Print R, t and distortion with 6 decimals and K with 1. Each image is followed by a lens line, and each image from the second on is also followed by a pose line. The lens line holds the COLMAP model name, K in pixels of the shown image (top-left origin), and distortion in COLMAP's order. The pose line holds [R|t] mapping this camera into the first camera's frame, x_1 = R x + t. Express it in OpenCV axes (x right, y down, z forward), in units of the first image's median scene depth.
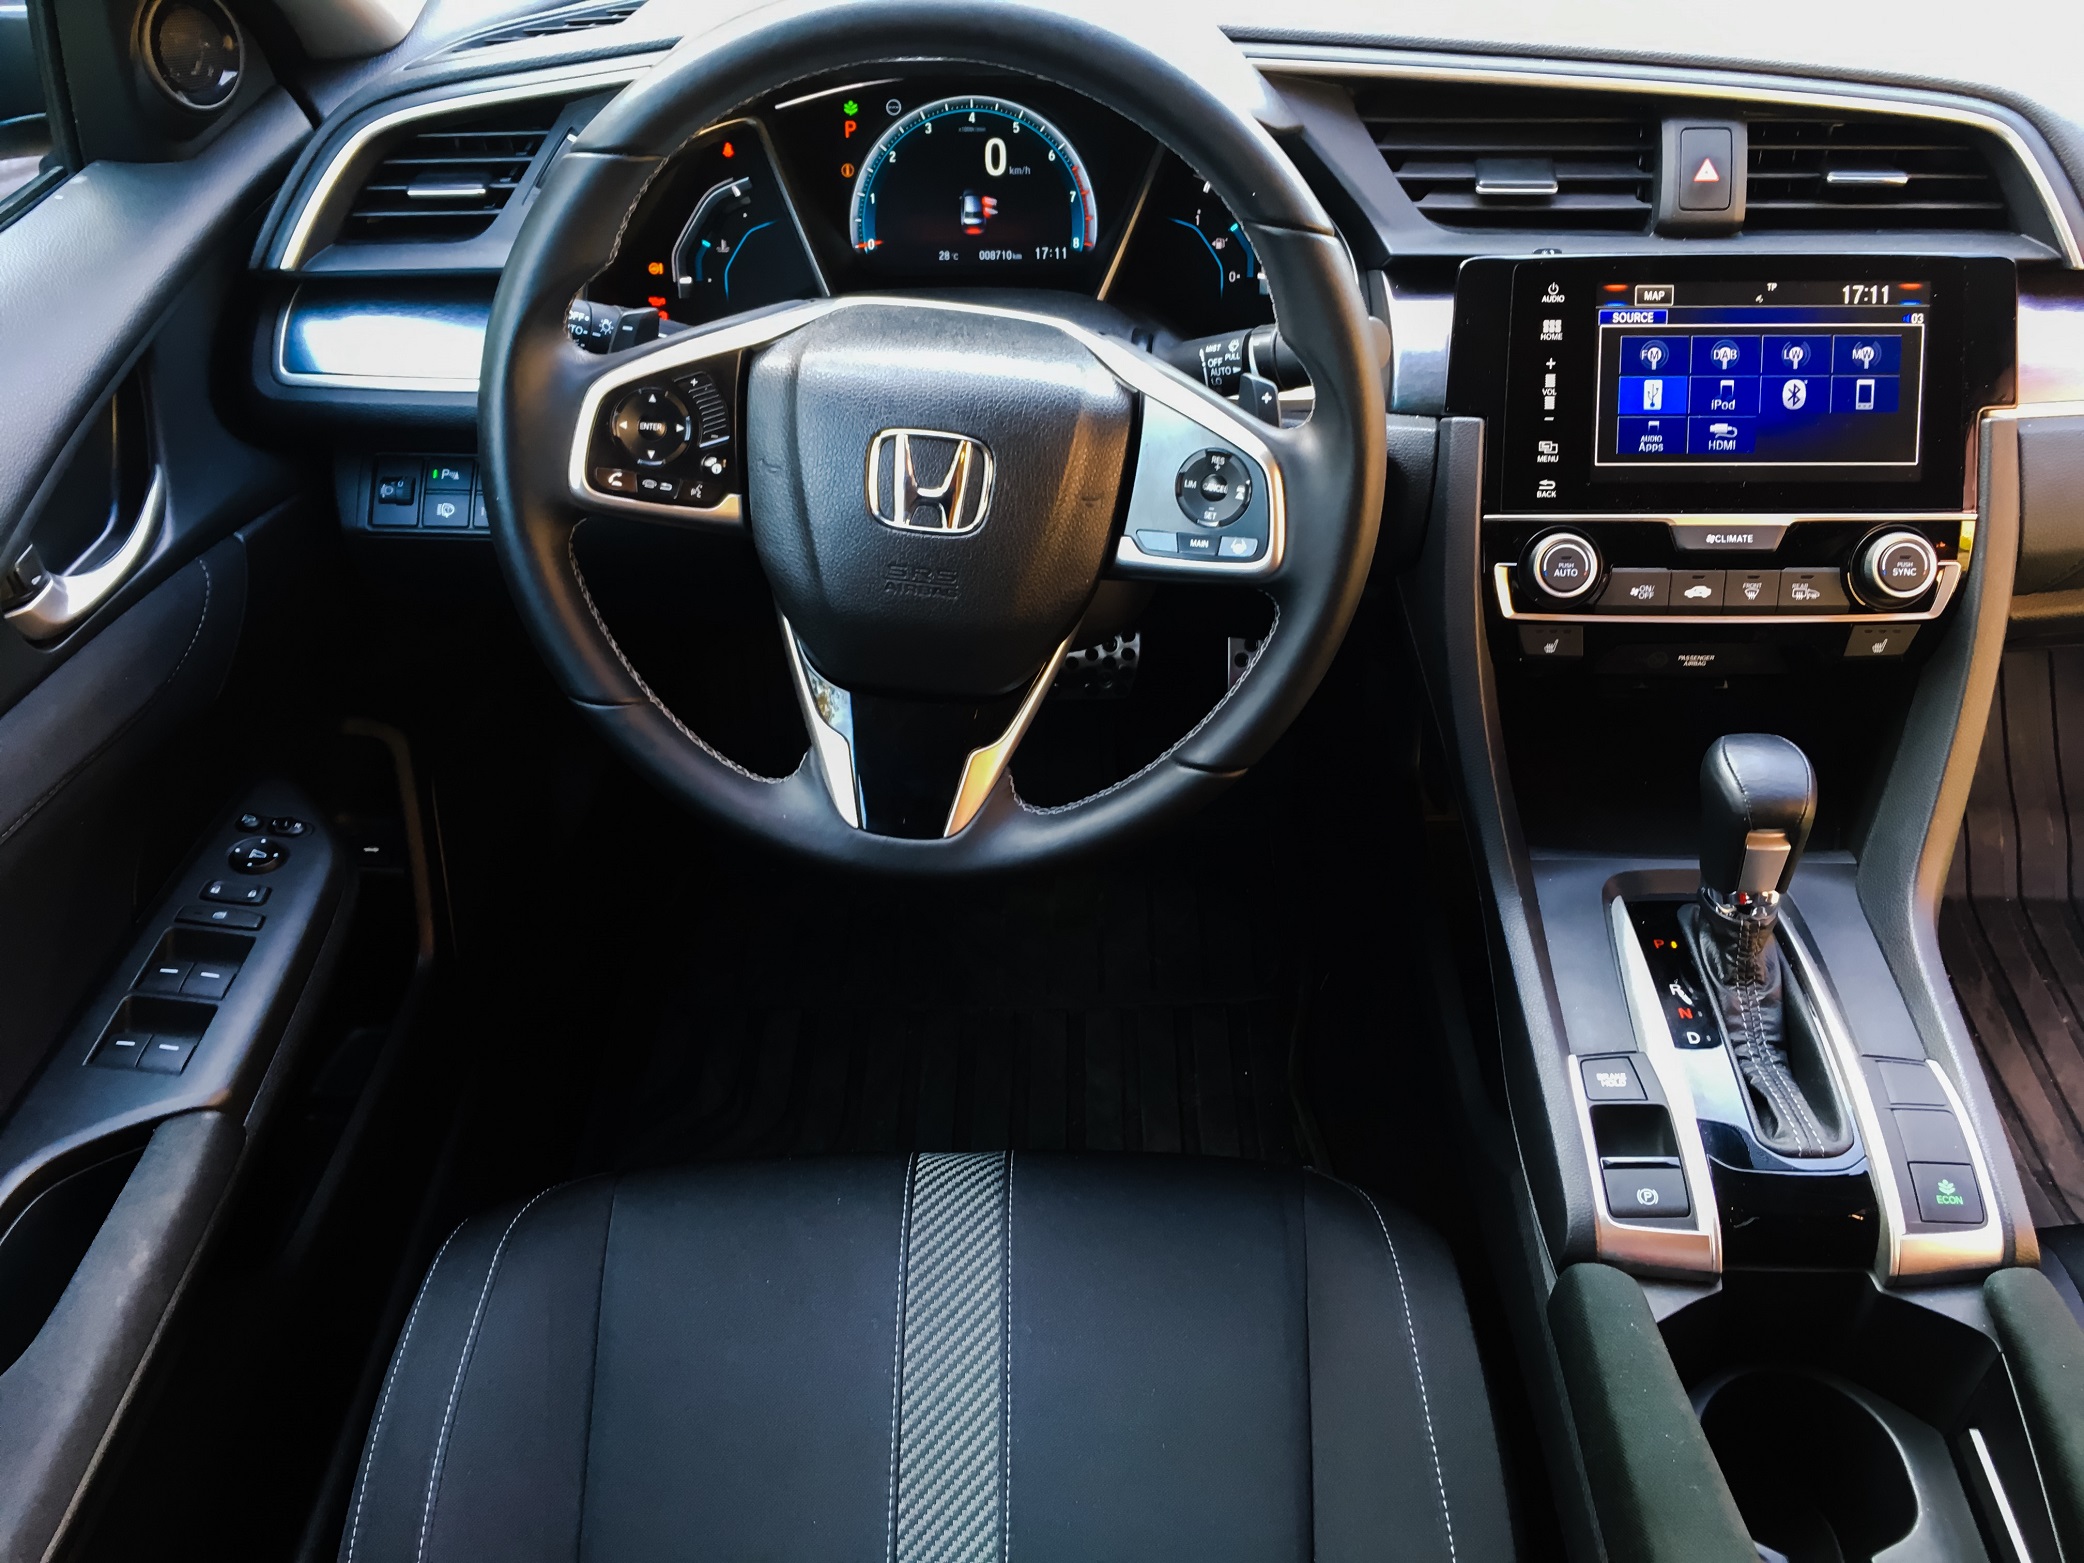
lens RADIAL K [[1855.9, 0, 1042.0], [0, 1855.9, 781.5], [0, 0, 1]] dist [0.097013, -0.132572]
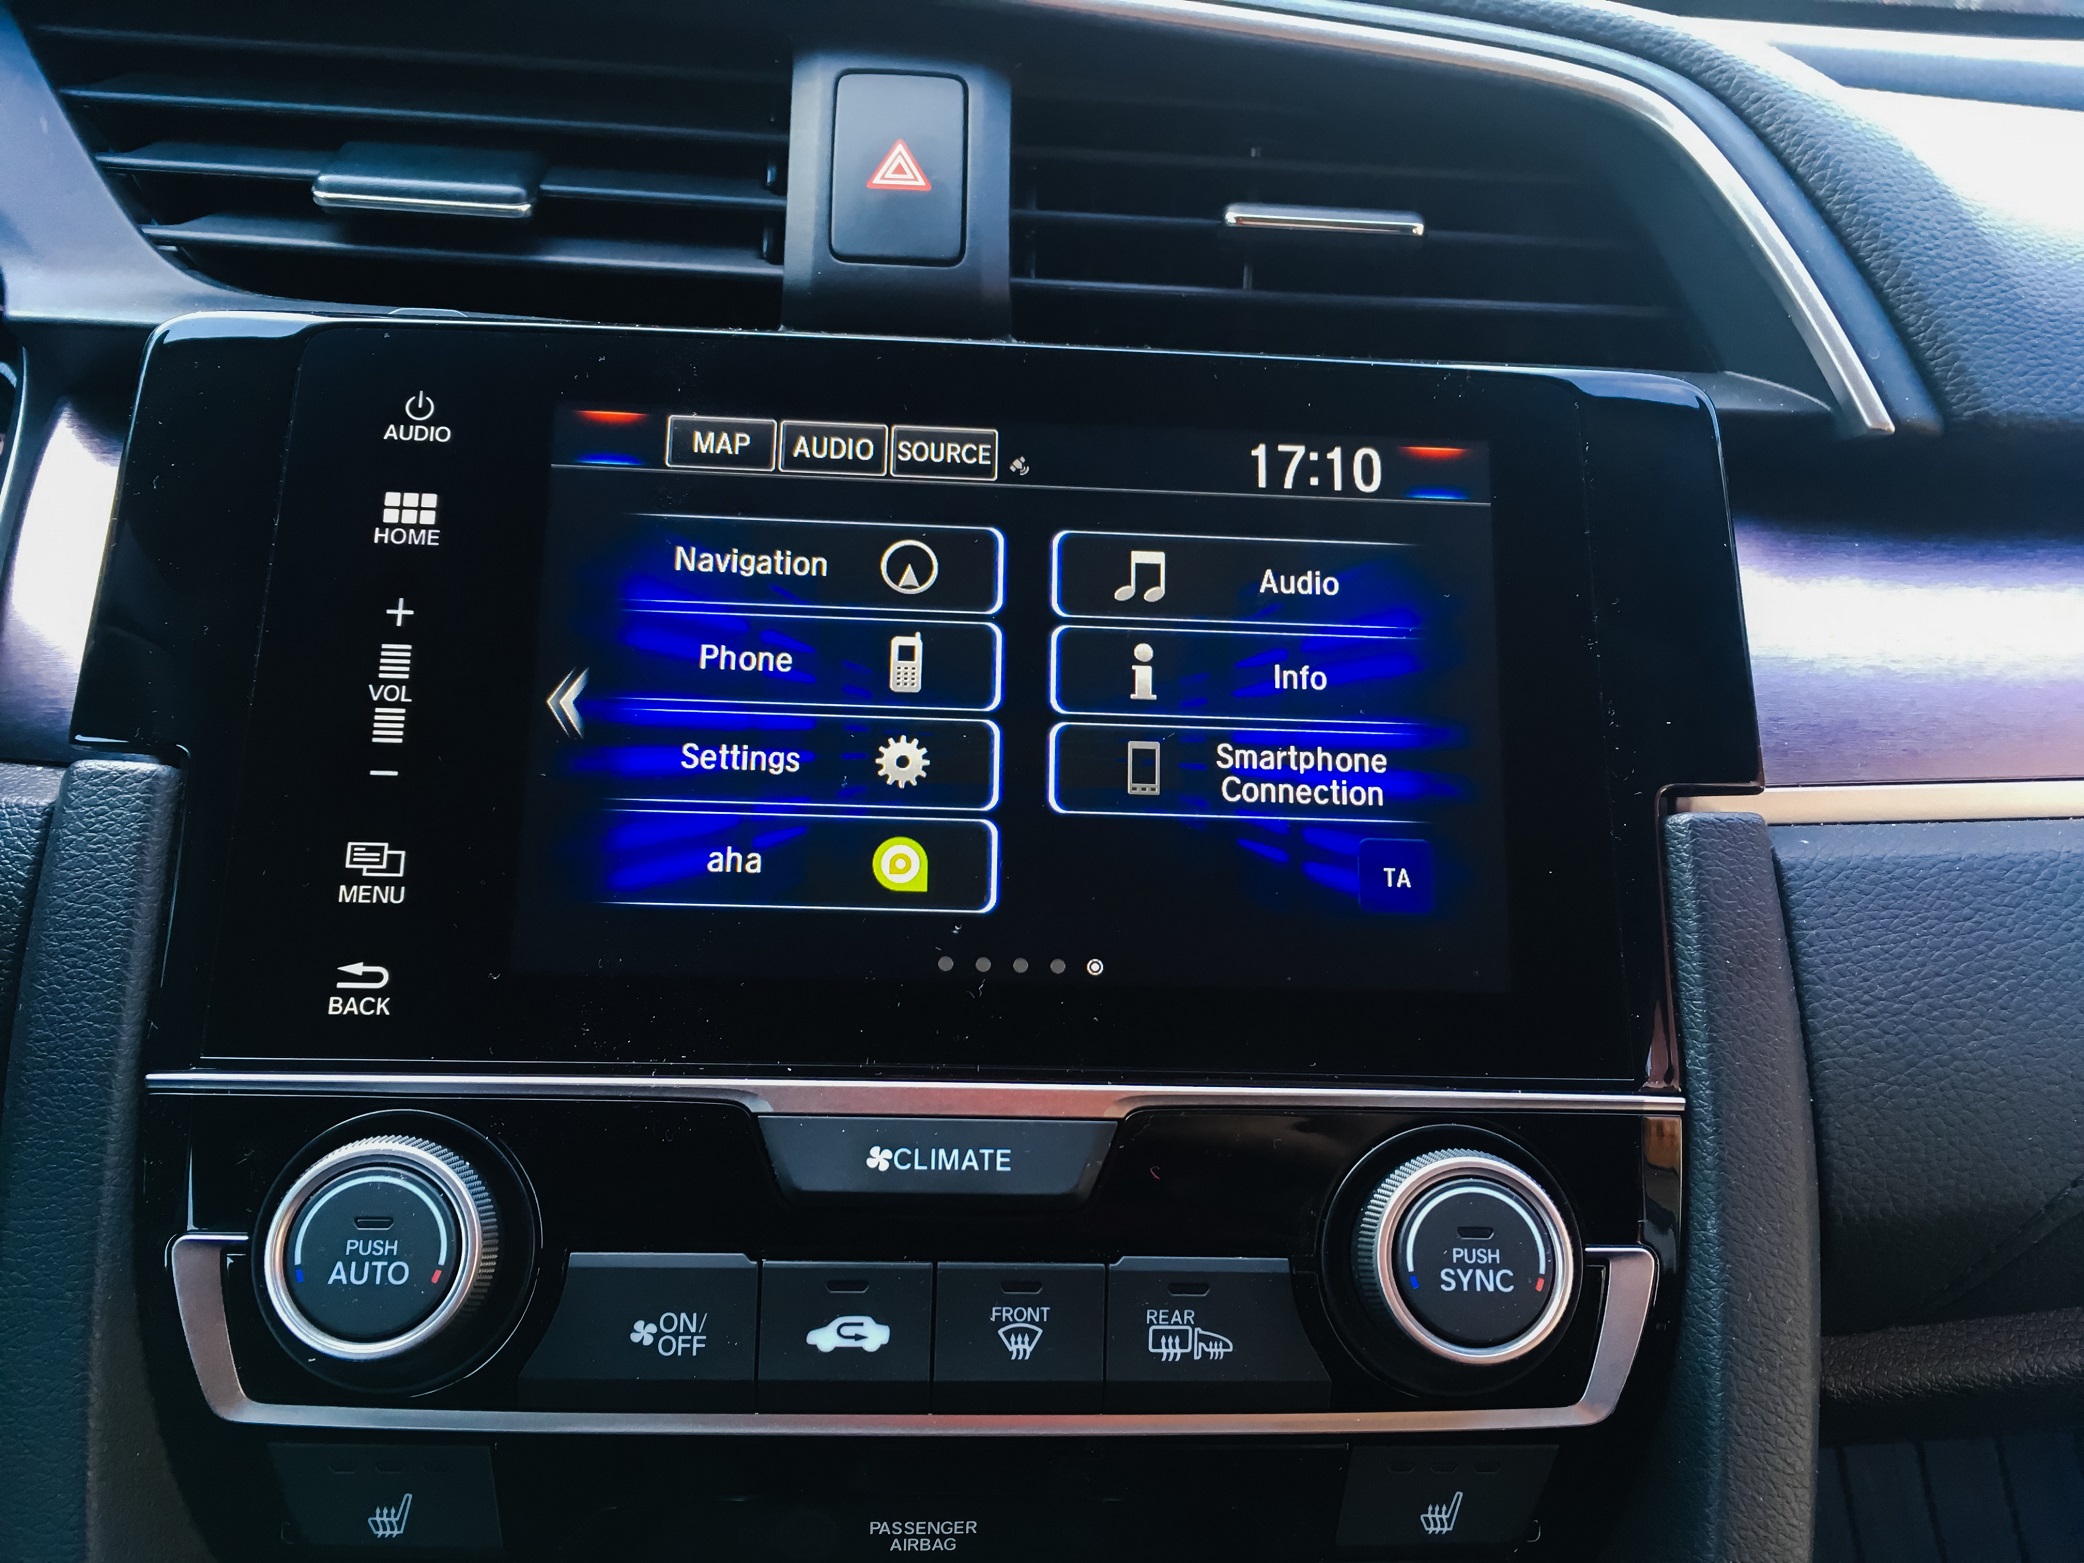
lens RADIAL K [[1855.9, 0, 1042.0], [0, 1855.9, 781.5], [0, 0, 1]] dist [0.097013, -0.132572]
pose [[0.995493, 0.028026, 0.090603, 0.353247], [0.000636, 0.953346, -0.301878, -0.095429], [-0.094836, 0.300575, 0.949032, 0.684884]]
